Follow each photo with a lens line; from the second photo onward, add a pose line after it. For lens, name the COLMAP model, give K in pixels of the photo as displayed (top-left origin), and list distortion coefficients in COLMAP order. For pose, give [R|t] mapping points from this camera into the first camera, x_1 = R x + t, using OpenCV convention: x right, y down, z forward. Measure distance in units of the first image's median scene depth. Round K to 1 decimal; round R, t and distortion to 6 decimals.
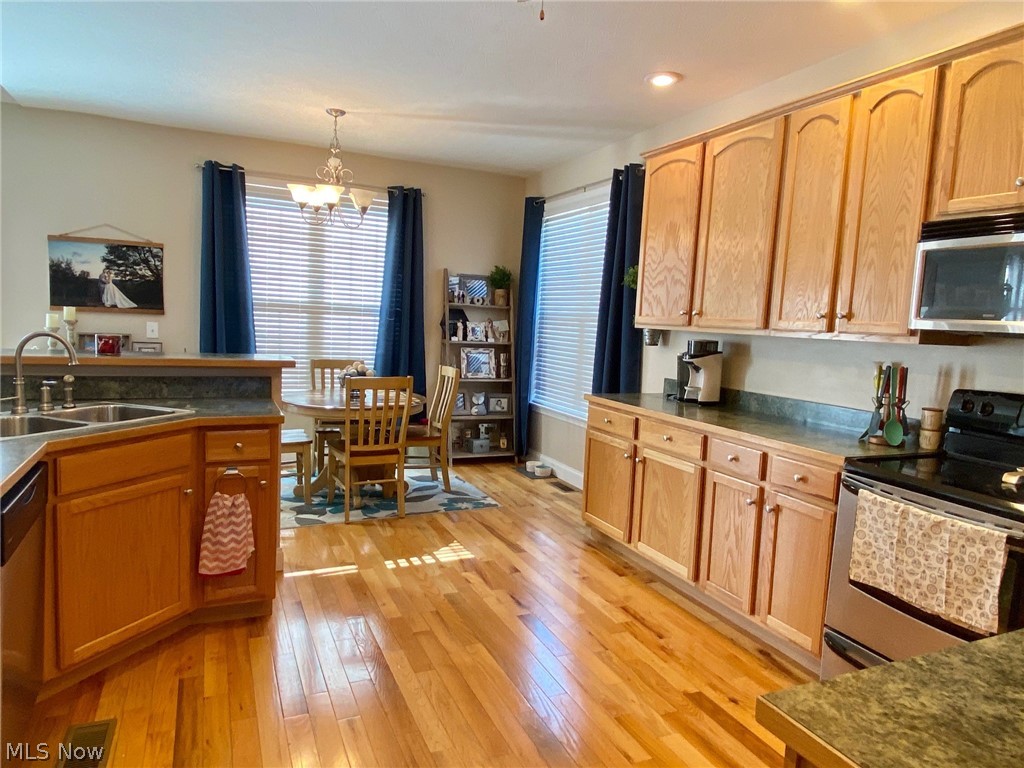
lens RADIAL K [[656.3, 0, 512.4], [0, 656.3, 383.9], [0, 0, 1]] dist [-0.000144, -0.000065]
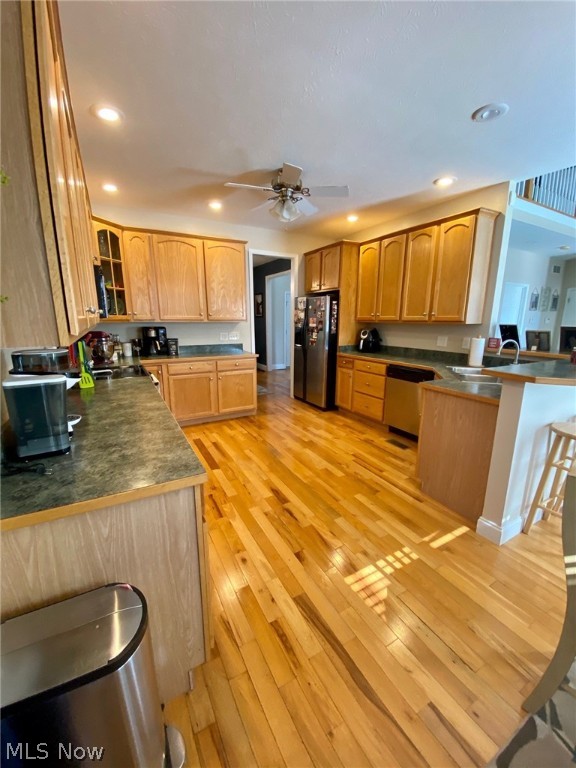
lens RADIAL K [[312.1, 0, 287.9], [0, 312.1, 383.7], [0, 0, 1]] dist [-0.000200, -0.000191]
pose [[-0.995158, -0.032569, -0.092731, 0.082038], [-0.059392, 0.951024, 0.303358, -0.151878], [0.078309, 0.307396, -0.948354, 1.410719]]
